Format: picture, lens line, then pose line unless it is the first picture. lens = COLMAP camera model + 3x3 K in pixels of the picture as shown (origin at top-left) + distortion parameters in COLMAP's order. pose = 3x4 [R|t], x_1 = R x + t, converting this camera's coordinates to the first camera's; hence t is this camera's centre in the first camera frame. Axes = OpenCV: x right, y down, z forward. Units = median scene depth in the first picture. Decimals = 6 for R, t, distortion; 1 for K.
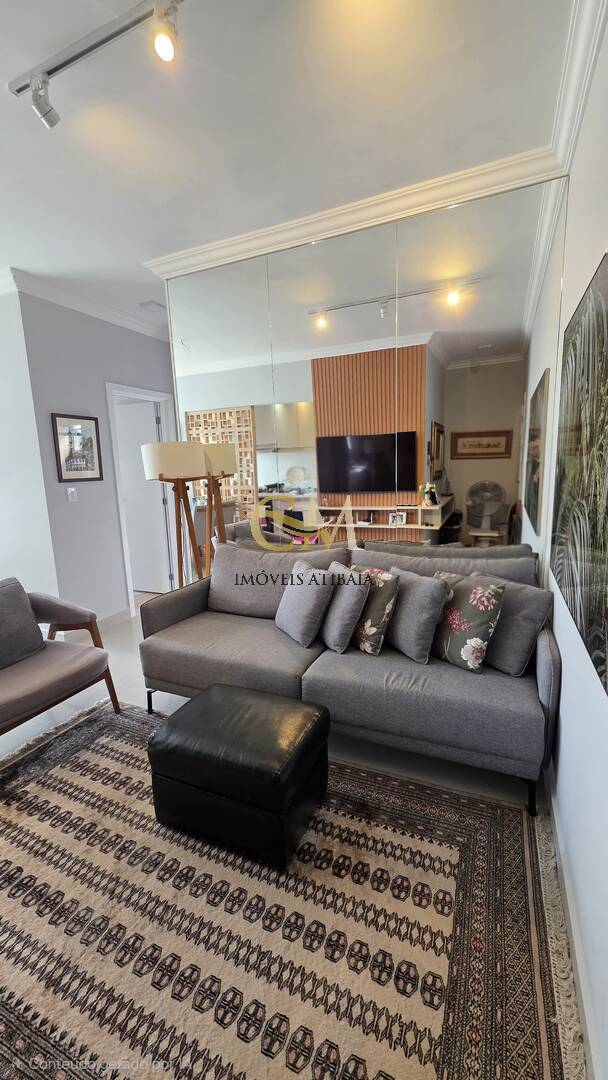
lens RADIAL K [[430.0, 0, 314.3], [0, 430.0, 533.5], [0, 0, 1]] dist [0.005716, 0.000123]
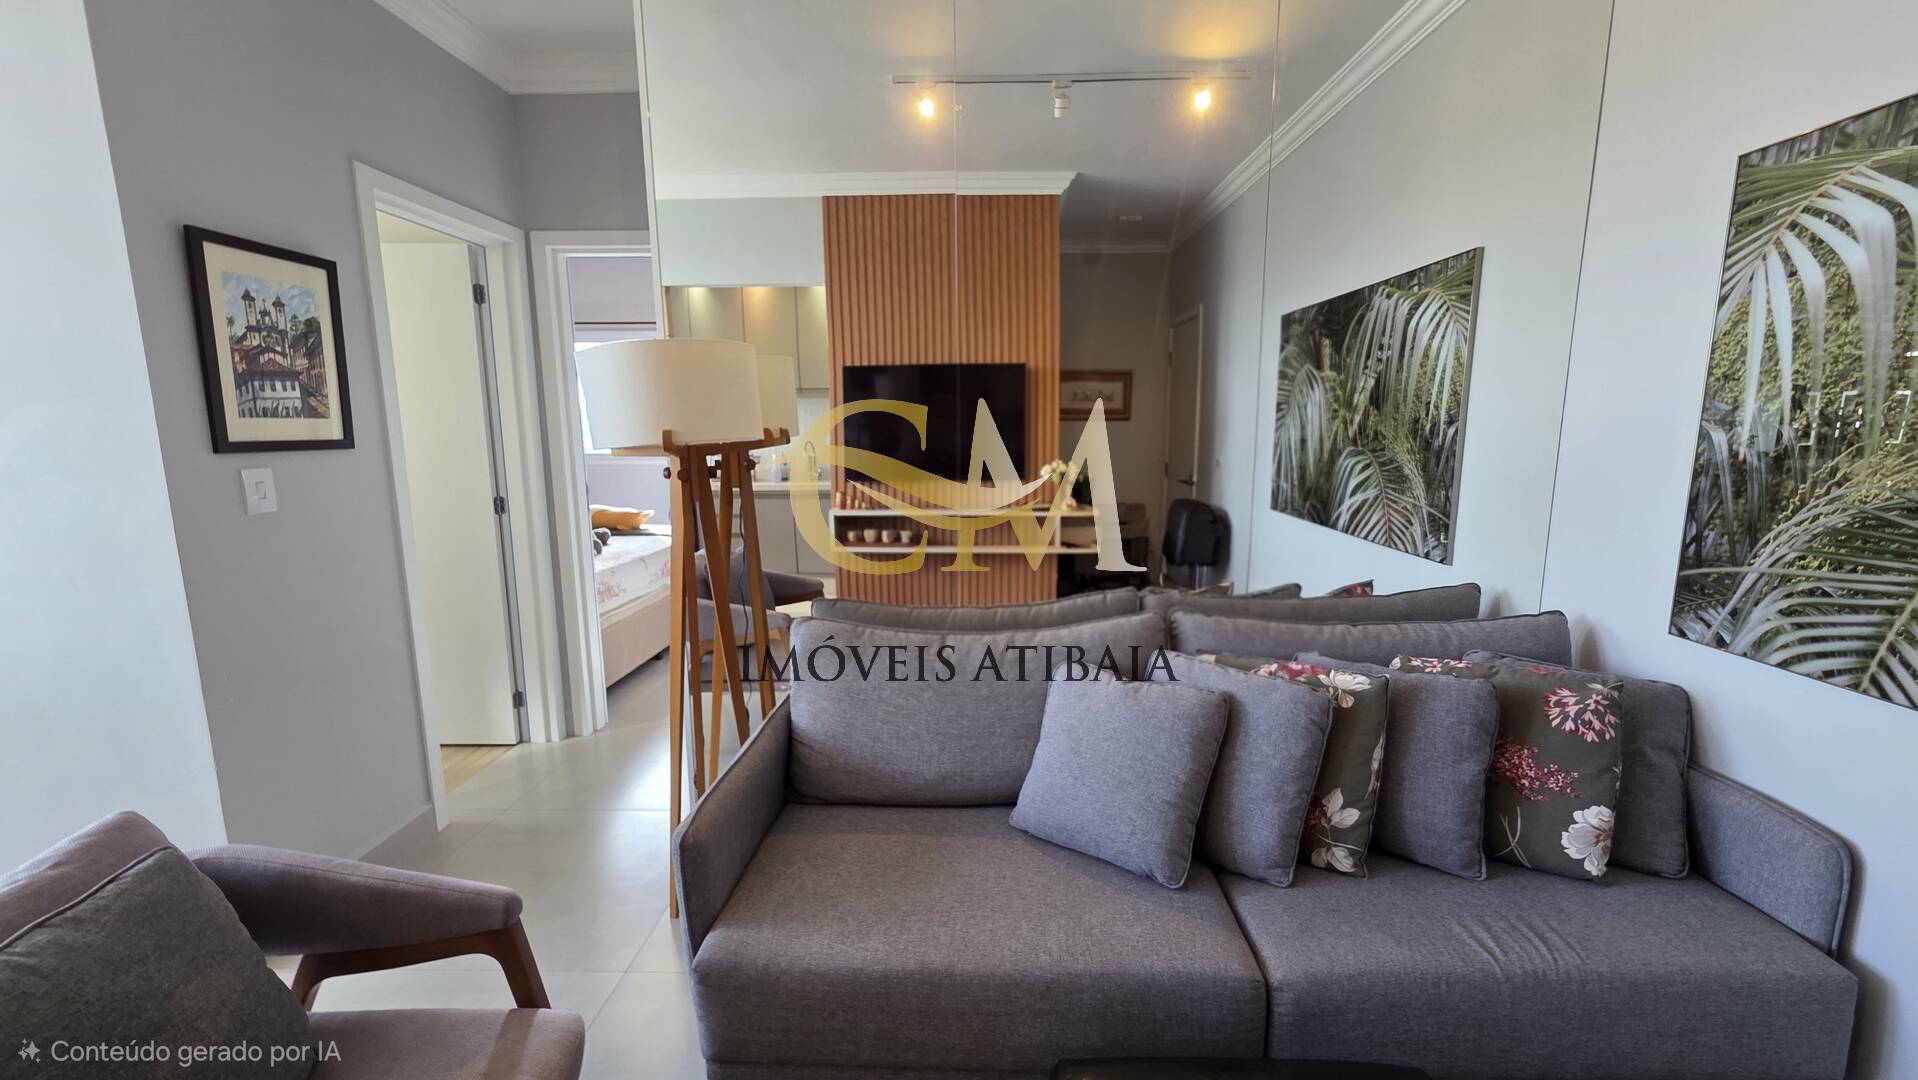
lens RADIAL K [[763.7, 0, 953.0], [0, 763.7, 541.0], [0, 0, 1]] dist [0.005716, 0.000123]
pose [[0.925827, -0.032186, 0.376575, -0.401321], [0.037466, 0.999275, -0.006704, -0.040519], [-0.376086, 0.020316, 0.926362, 0.372963]]
